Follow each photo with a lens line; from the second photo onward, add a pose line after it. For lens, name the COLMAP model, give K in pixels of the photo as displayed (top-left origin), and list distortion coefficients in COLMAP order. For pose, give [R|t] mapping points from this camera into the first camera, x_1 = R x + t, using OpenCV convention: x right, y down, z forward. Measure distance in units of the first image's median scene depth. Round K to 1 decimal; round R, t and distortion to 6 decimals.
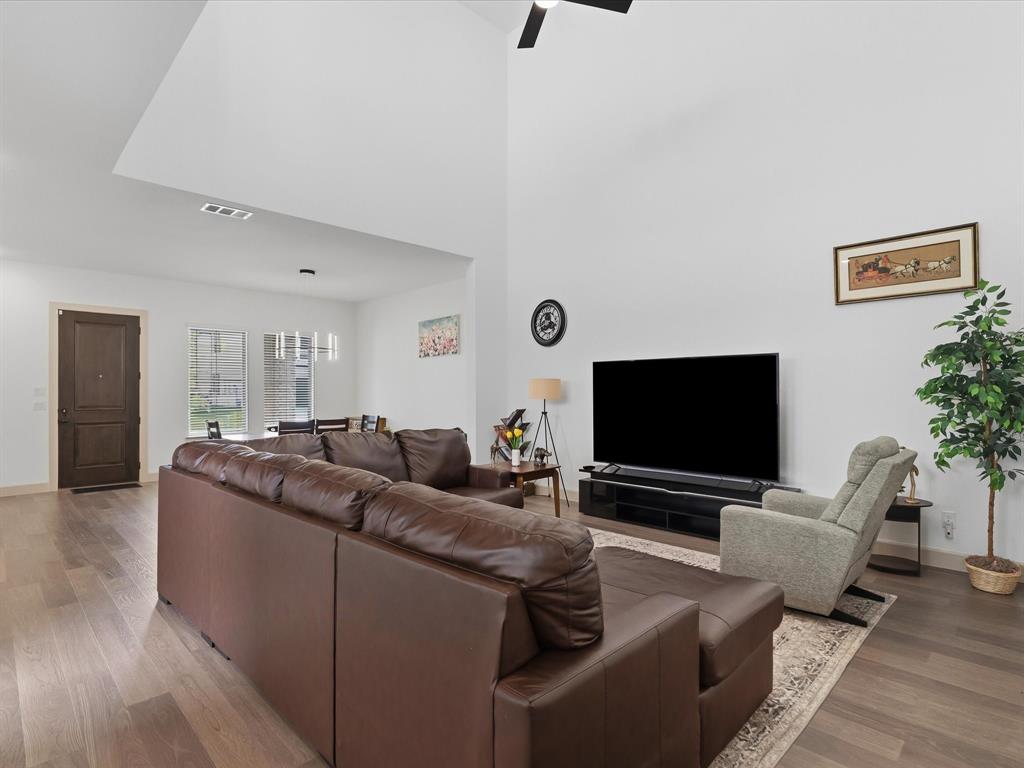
lens RADIAL K [[526.1, 0, 518.4], [0, 526.1, 388.9], [0, 0, 1]] dist [-0.008311, 0.003313]
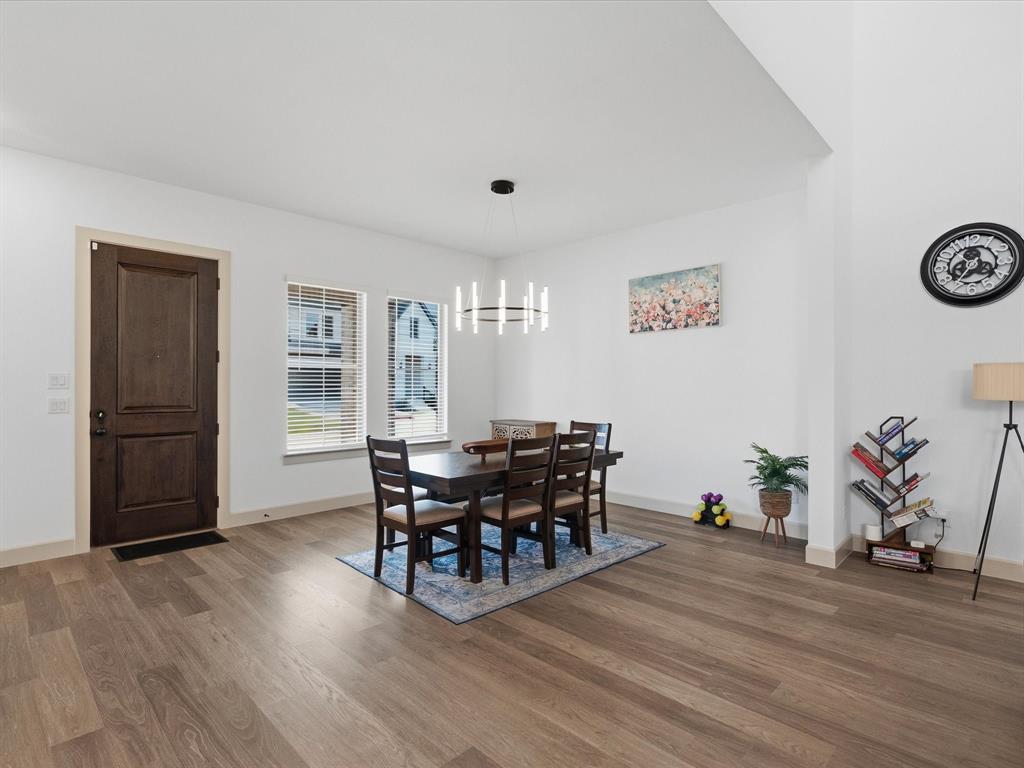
lens RADIAL K [[526.1, 0, 516.5], [0, 526.1, 383.7], [0, 0, 1]] dist [-0.008311, 0.003313]
pose [[0.999976, 0.005853, 0.003661, -0.404811], [-0.005867, 0.999976, 0.003699, 0.002585], [-0.003639, -0.003720, 0.999986, 0.413143]]
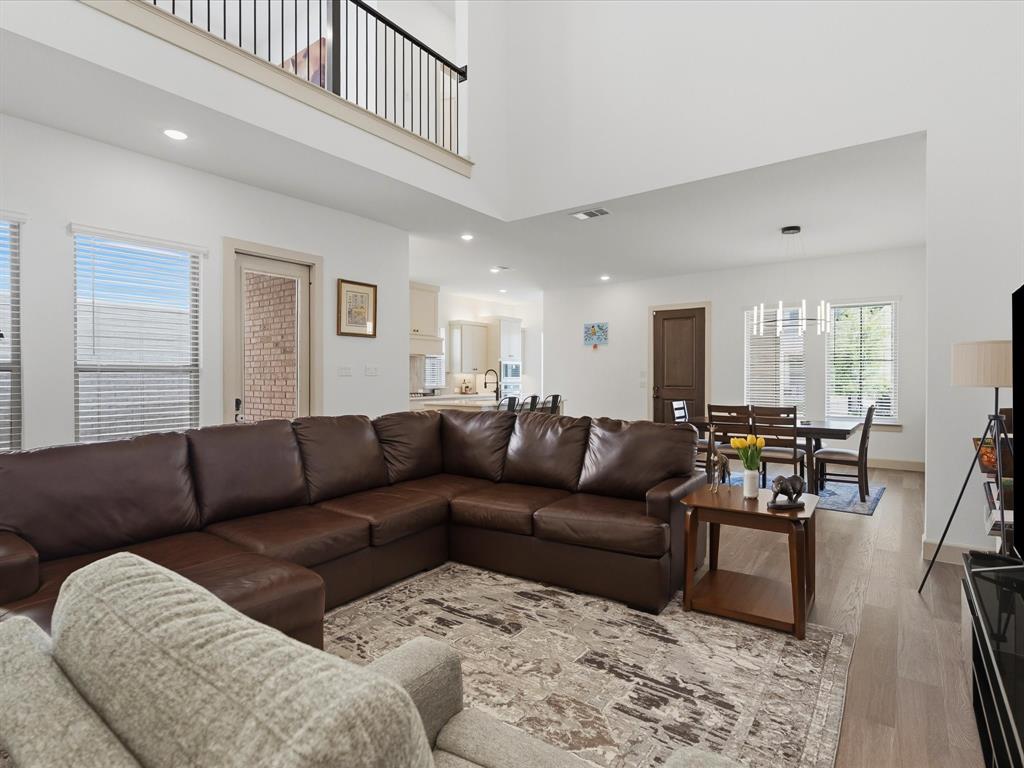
lens RADIAL K [[526.1, 0, 512.2], [0, 526.1, 380.4], [0, 0, 1]] dist [-0.008311, 0.003313]
pose [[0.154349, 0.010307, -0.987963, 0.367006], [0.008491, 0.999895, 0.011758, 0.002931], [0.987980, -0.010204, 0.154246, 0.445631]]
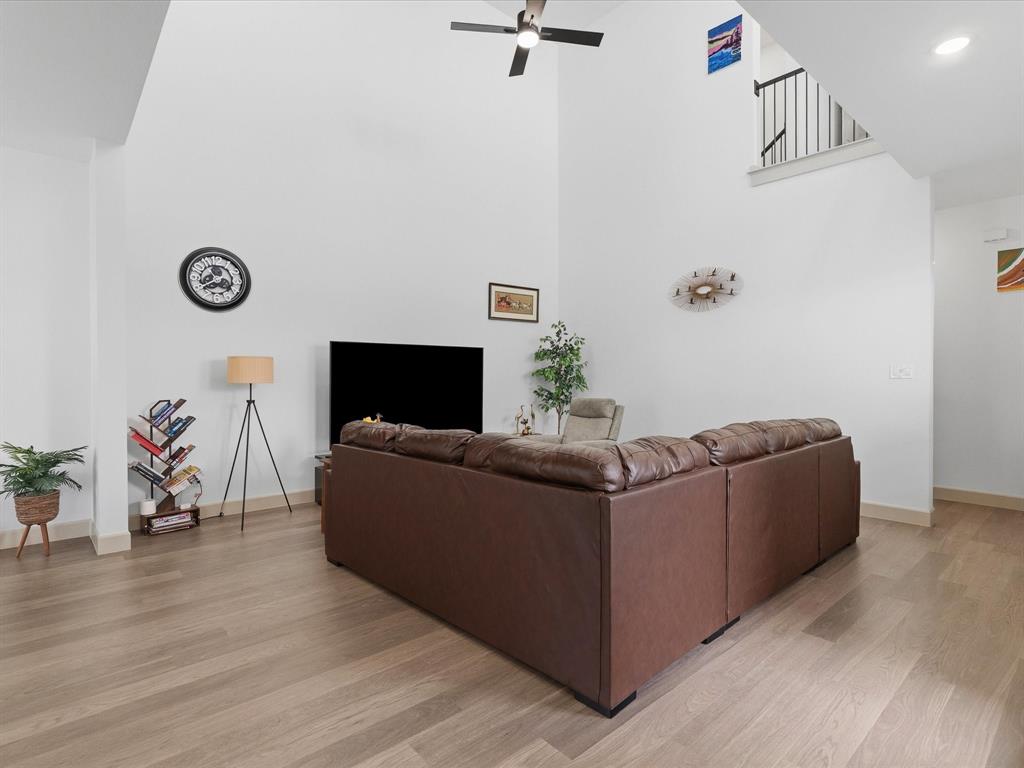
lens RADIAL K [[526.1, 0, 520.6], [0, 526.1, 379.1], [0, 0, 1]] dist [-0.008311, 0.003313]
pose [[0.069538, -0.008326, 0.997545, -0.599003], [-0.006473, 0.999940, 0.008797, 0.003187], [-0.997558, -0.007069, 0.069480, 0.495375]]
